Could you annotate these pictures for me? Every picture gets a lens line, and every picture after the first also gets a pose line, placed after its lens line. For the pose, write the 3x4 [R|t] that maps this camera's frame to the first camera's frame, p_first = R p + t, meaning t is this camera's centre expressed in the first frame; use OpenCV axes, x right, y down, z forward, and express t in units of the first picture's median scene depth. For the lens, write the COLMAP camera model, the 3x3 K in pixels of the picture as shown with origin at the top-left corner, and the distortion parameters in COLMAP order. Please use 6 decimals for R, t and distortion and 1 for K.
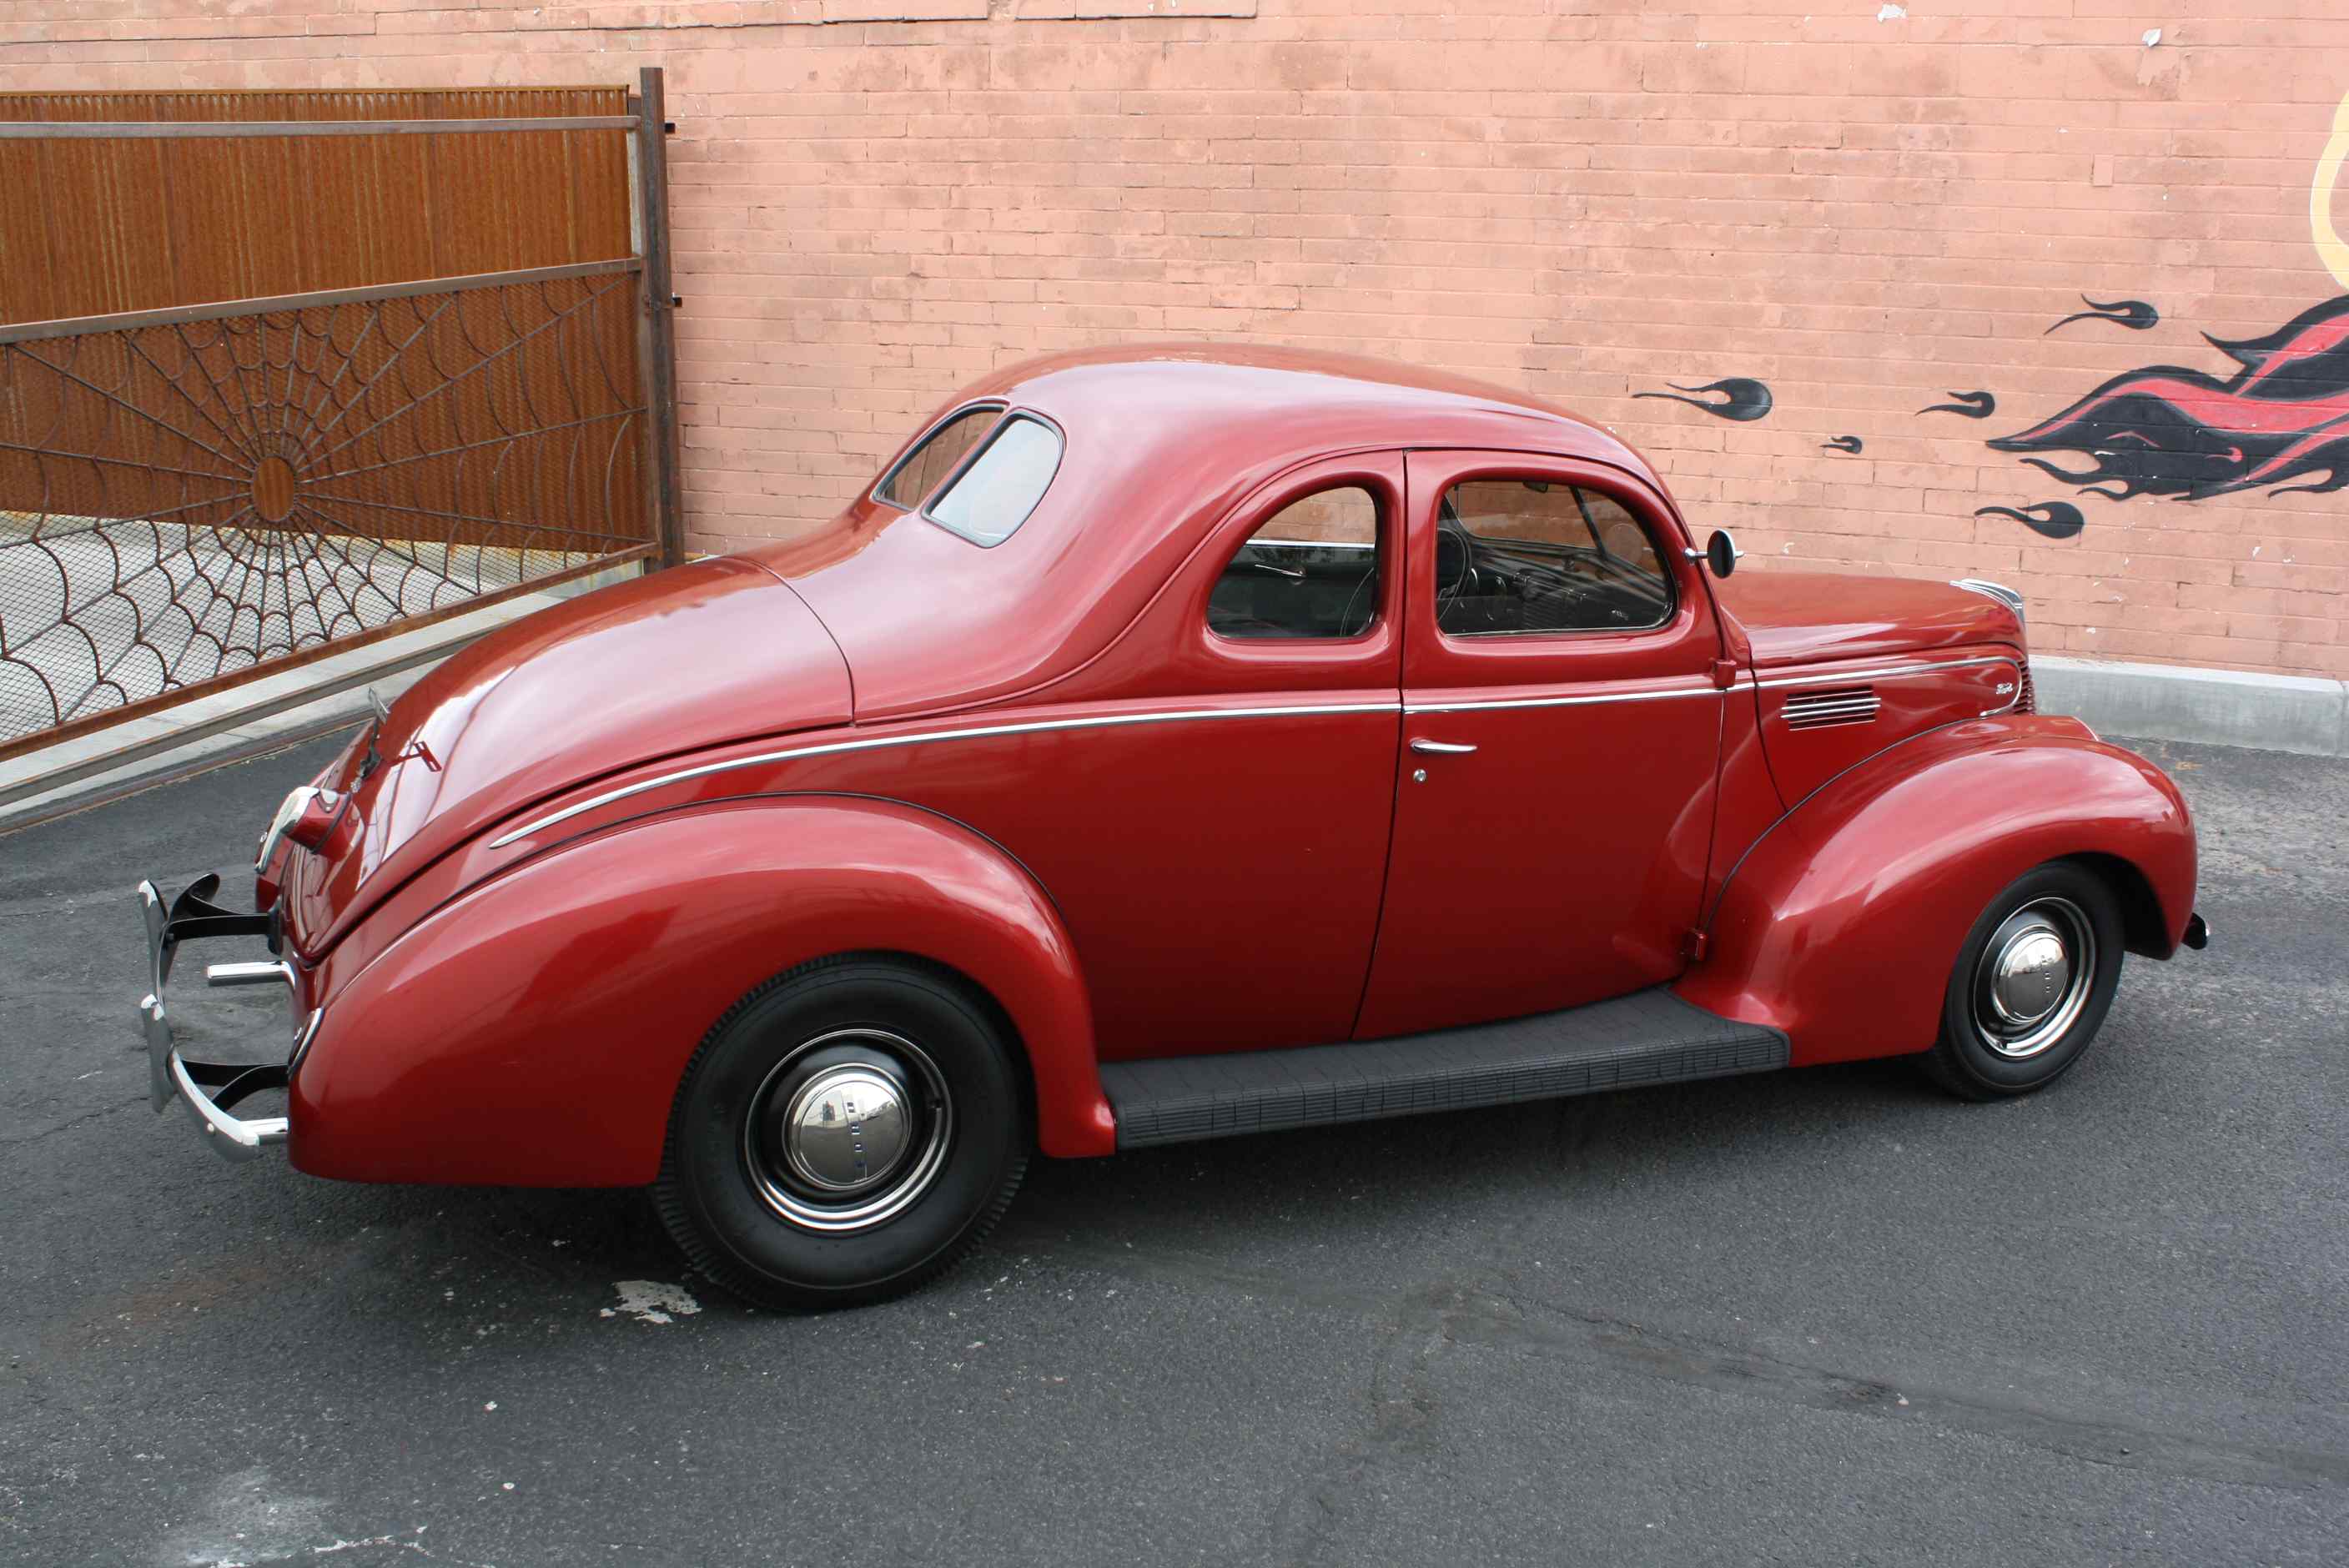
lens RADIAL K [[2332.5, 0, 1191.0], [0, 2332.5, 785.0], [0, 0, 1]] dist [-0.144388, 0.157418]
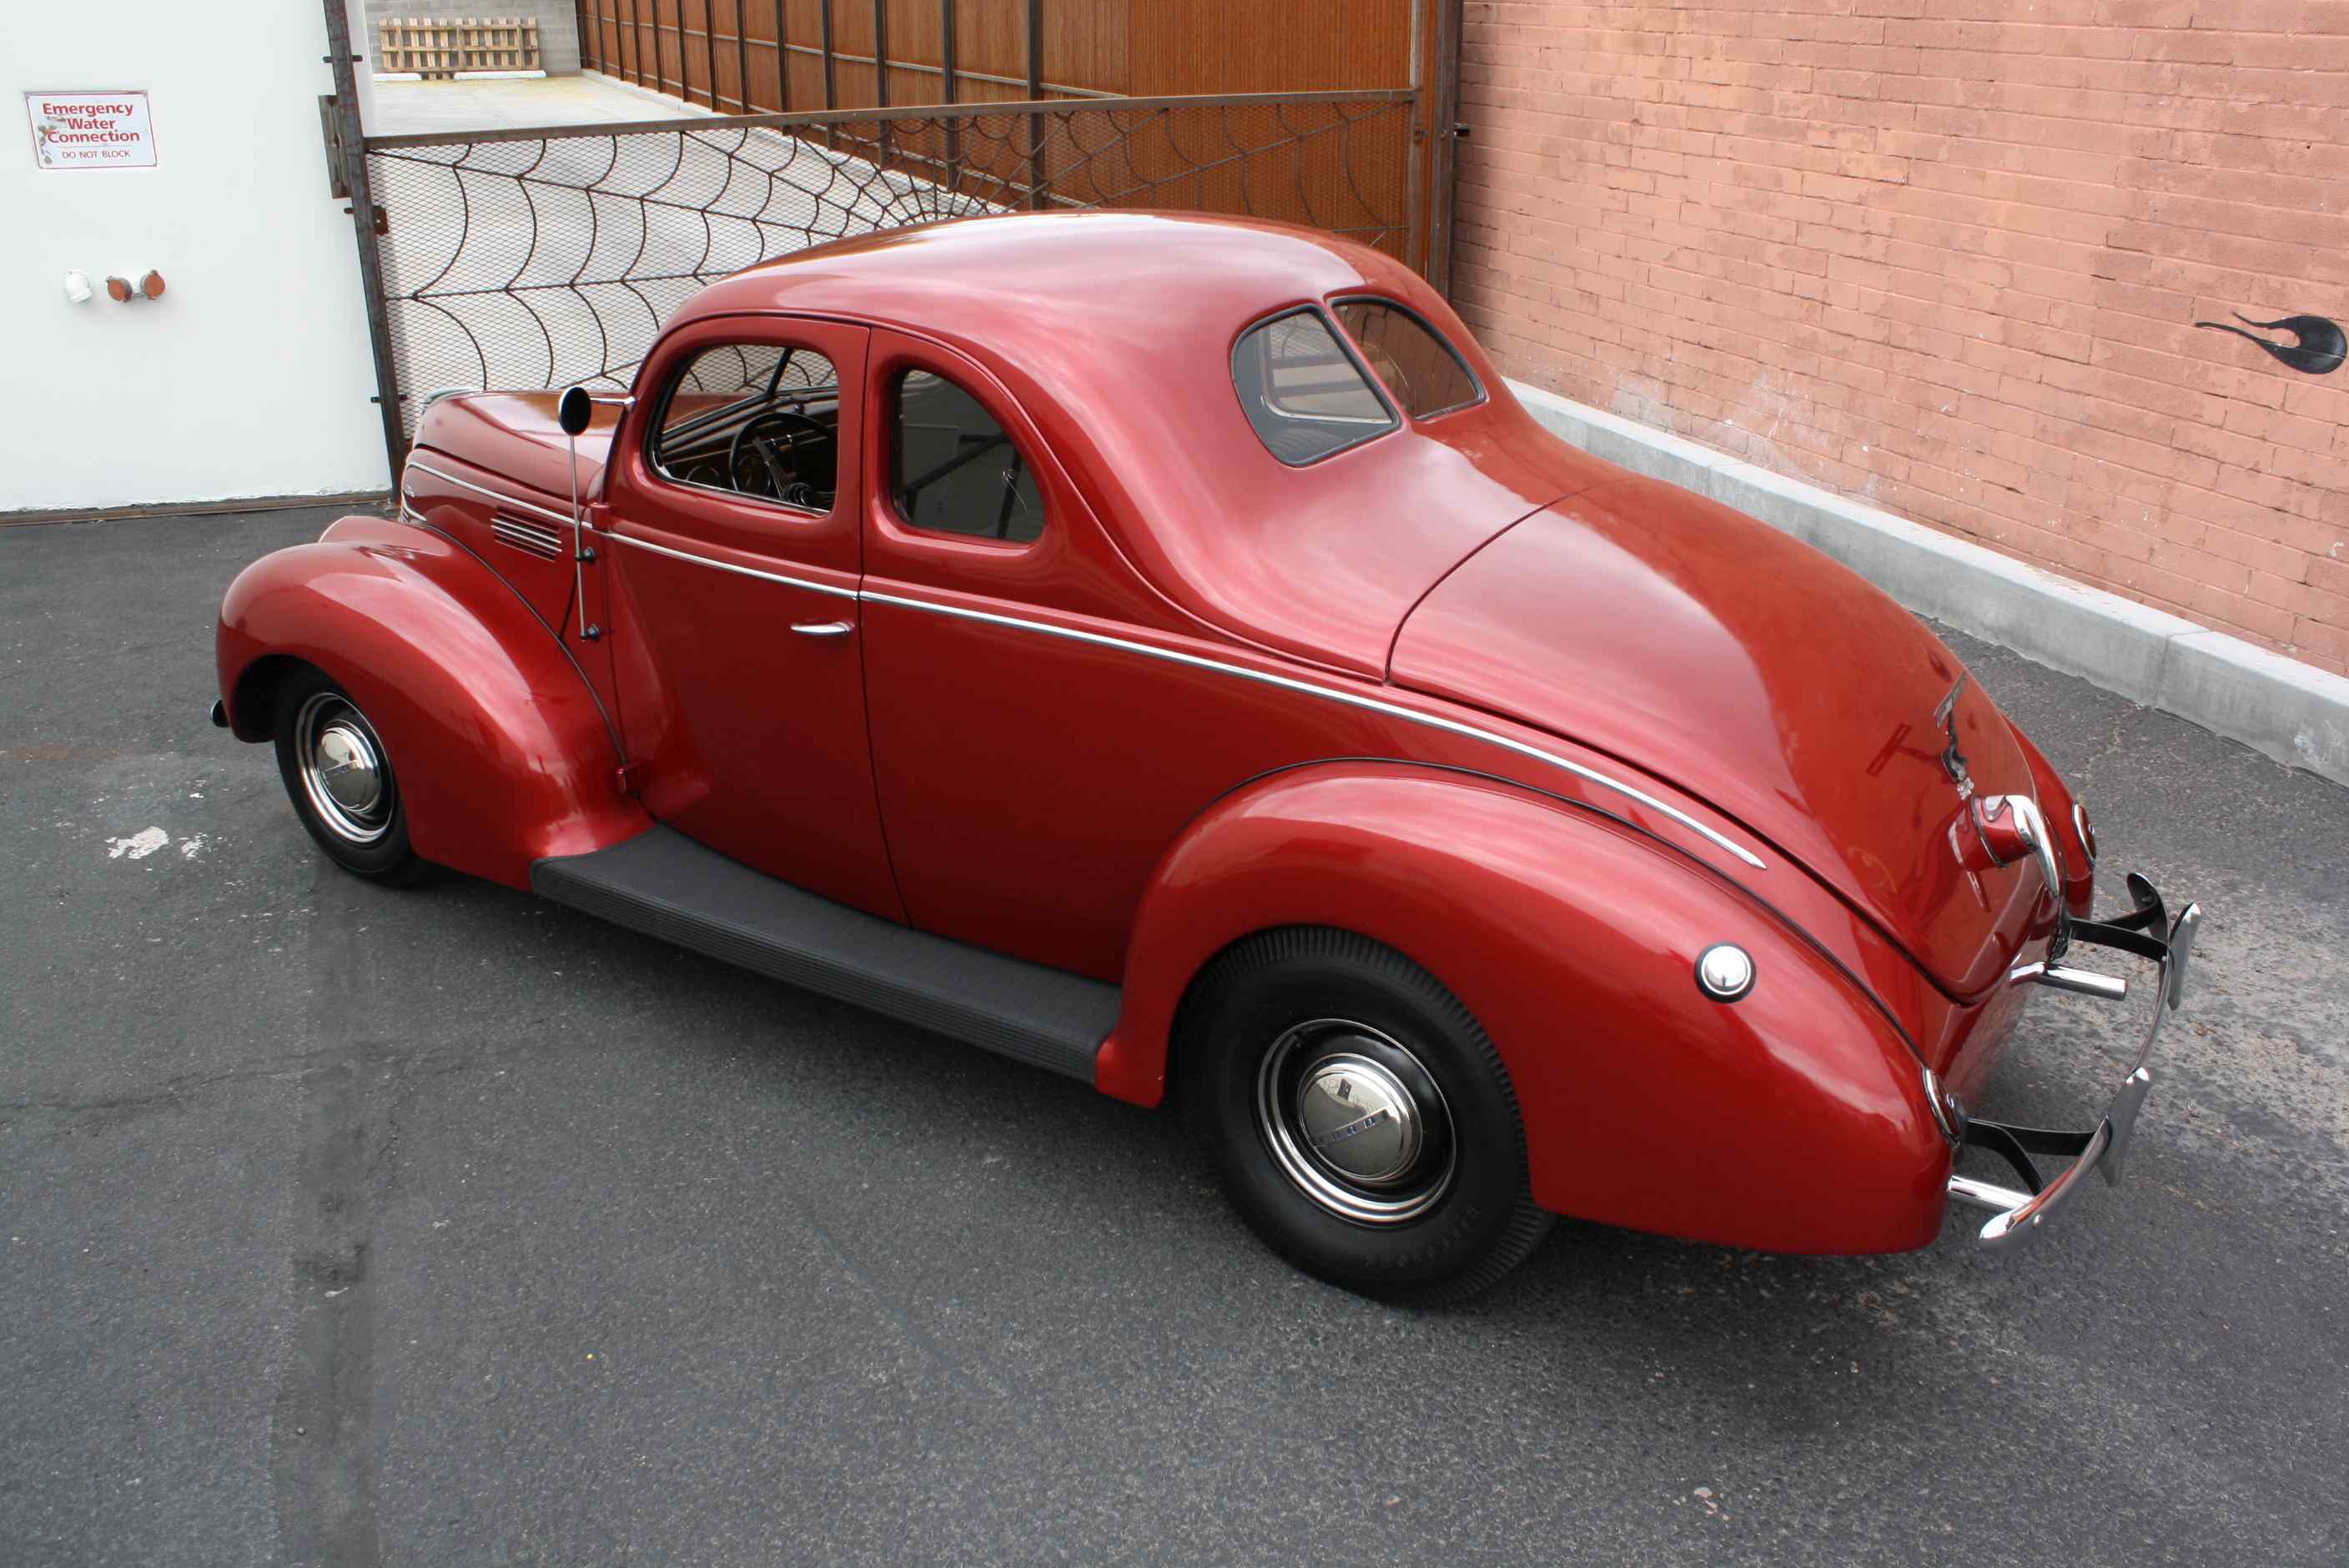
lens RADIAL K [[2001.2, 0, 1183.4], [0, 2001.2, 787.2], [0, 0, 1]] dist [-0.163155, 0.144136]
pose [[0.667644, 0.278056, -0.690606, 0.466524], [-0.194657, 0.960563, 0.198564, -0.079604], [0.718582, 0.001861, 0.695440, 0.291328]]
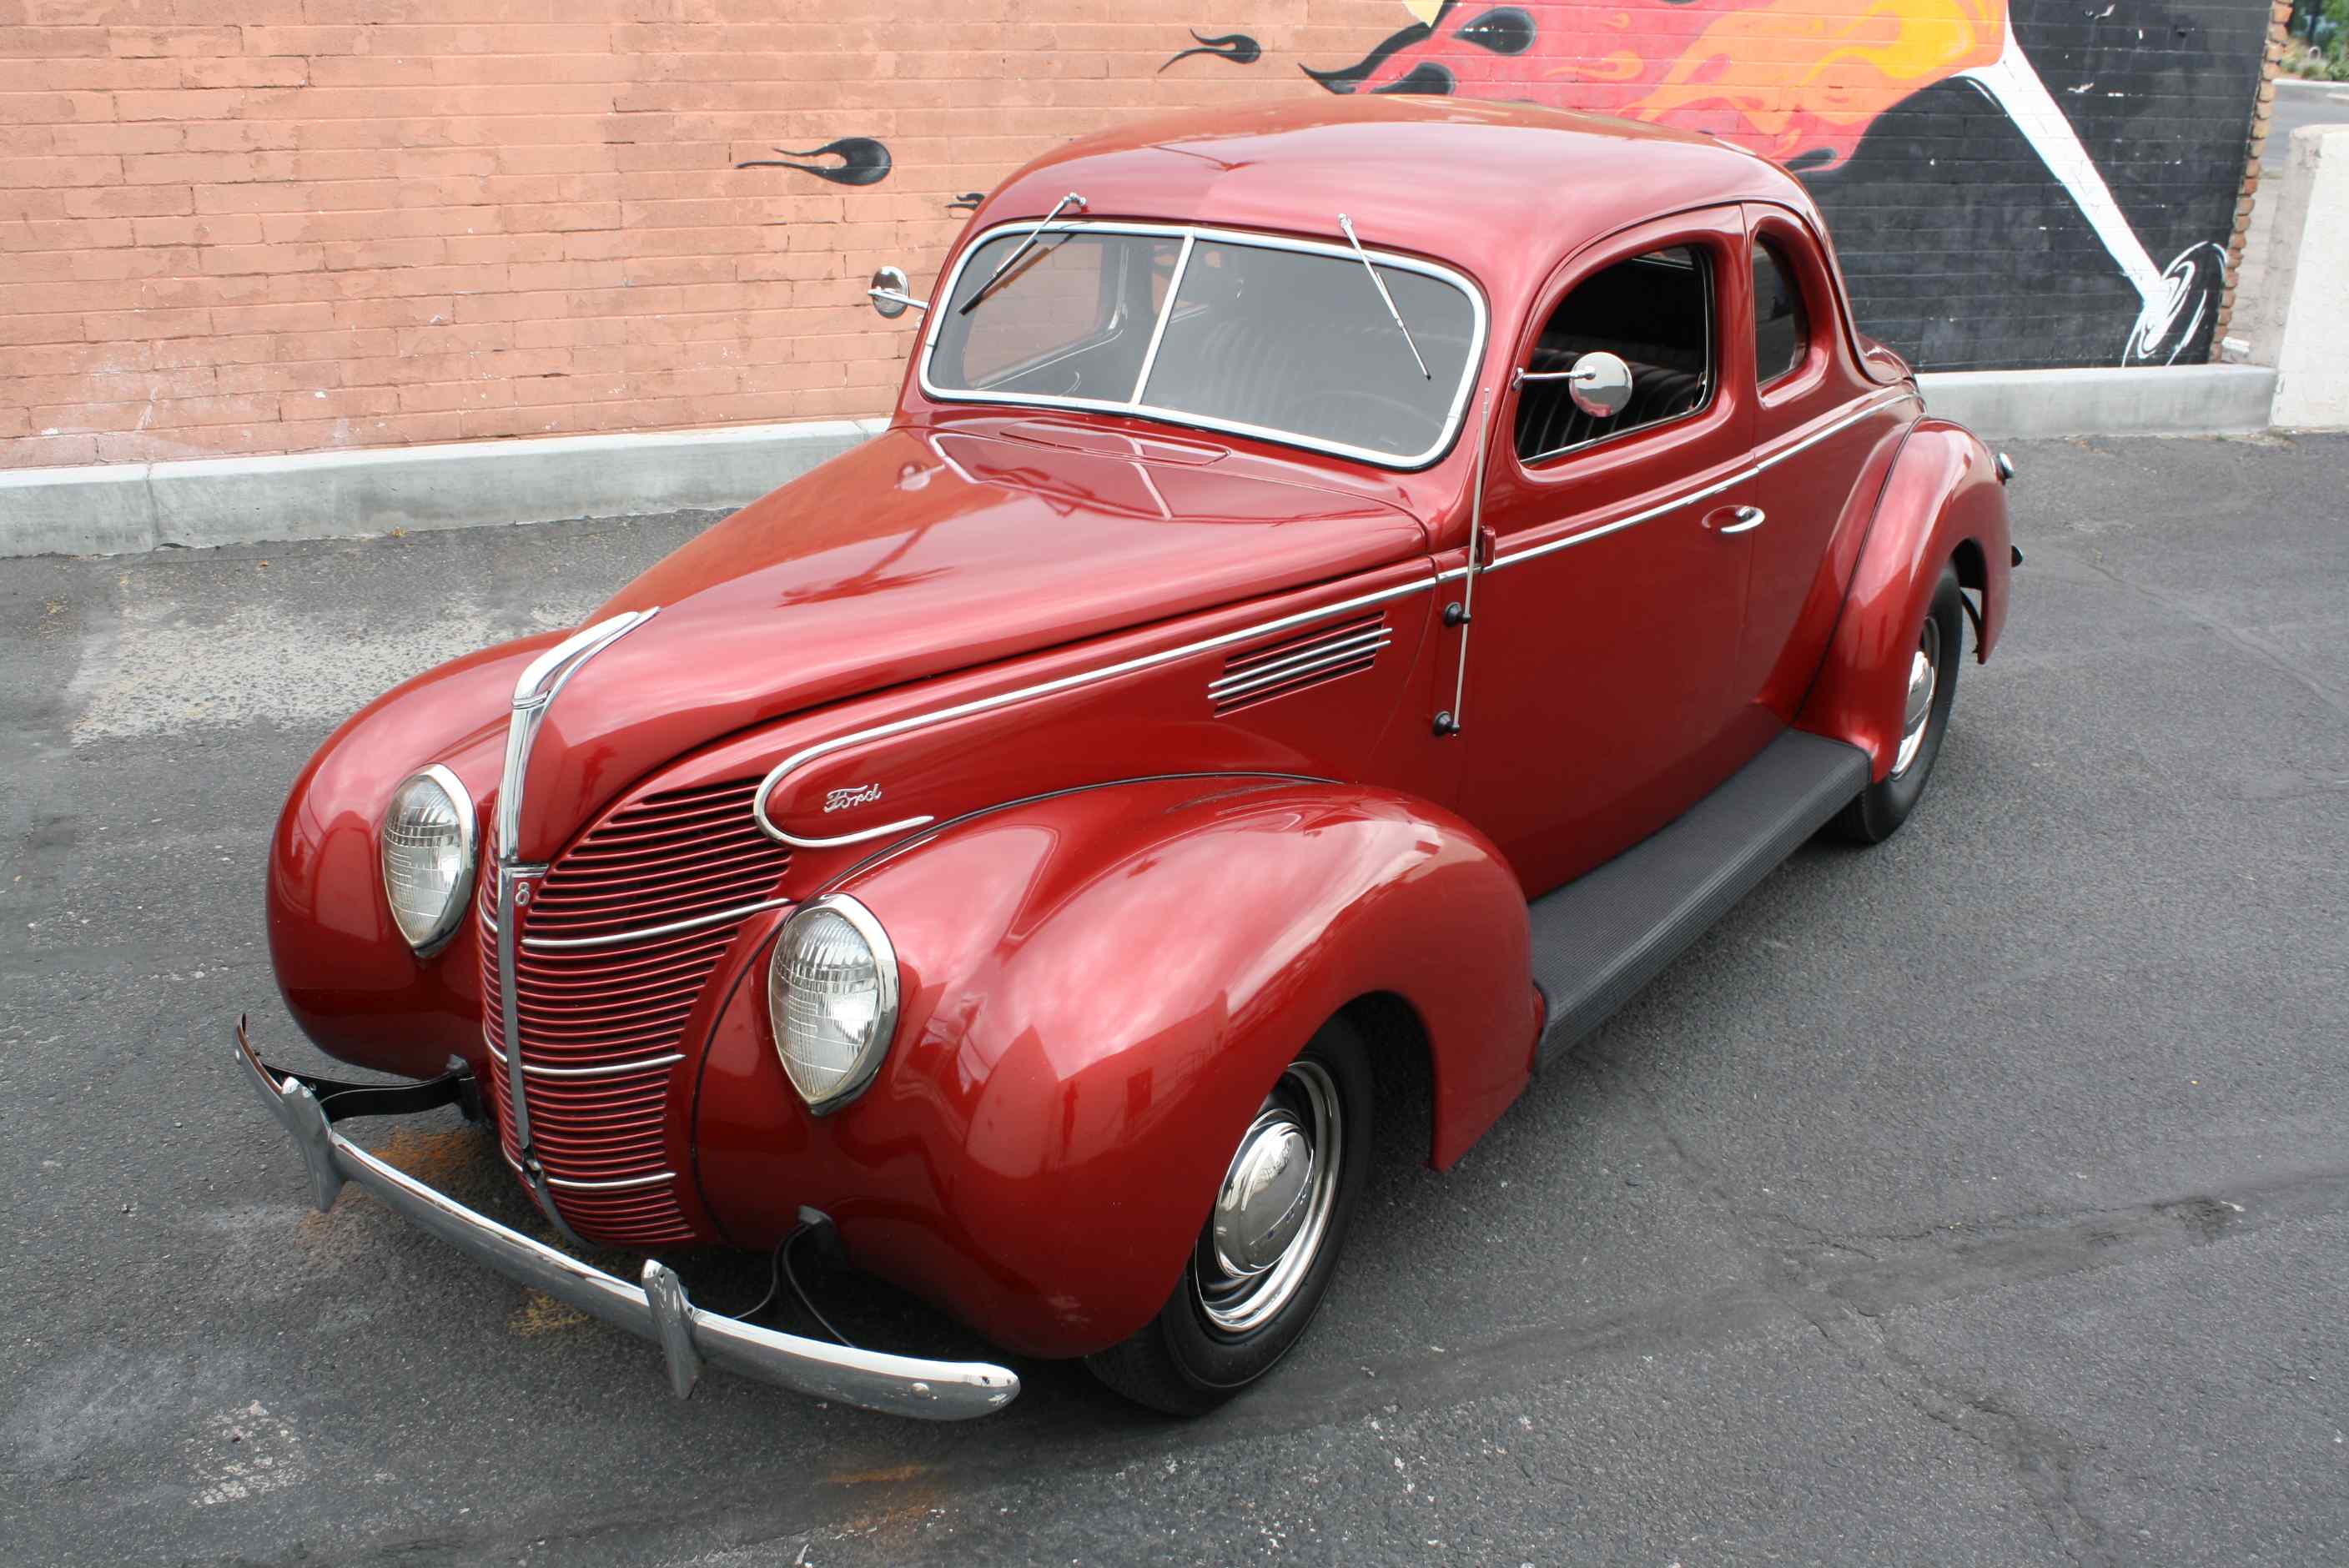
lens RADIAL K [[2226.7, 0, 1189.1], [0, 2226.7, 785.0], [0, 0, 1]] dist [-0.149407, 0.149084]
pose [[0.762381, -0.223092, 0.607457, -0.235843], [0.151073, 0.974117, 0.168148, -0.054967], [-0.629247, -0.036423, 0.776352, 0.246241]]
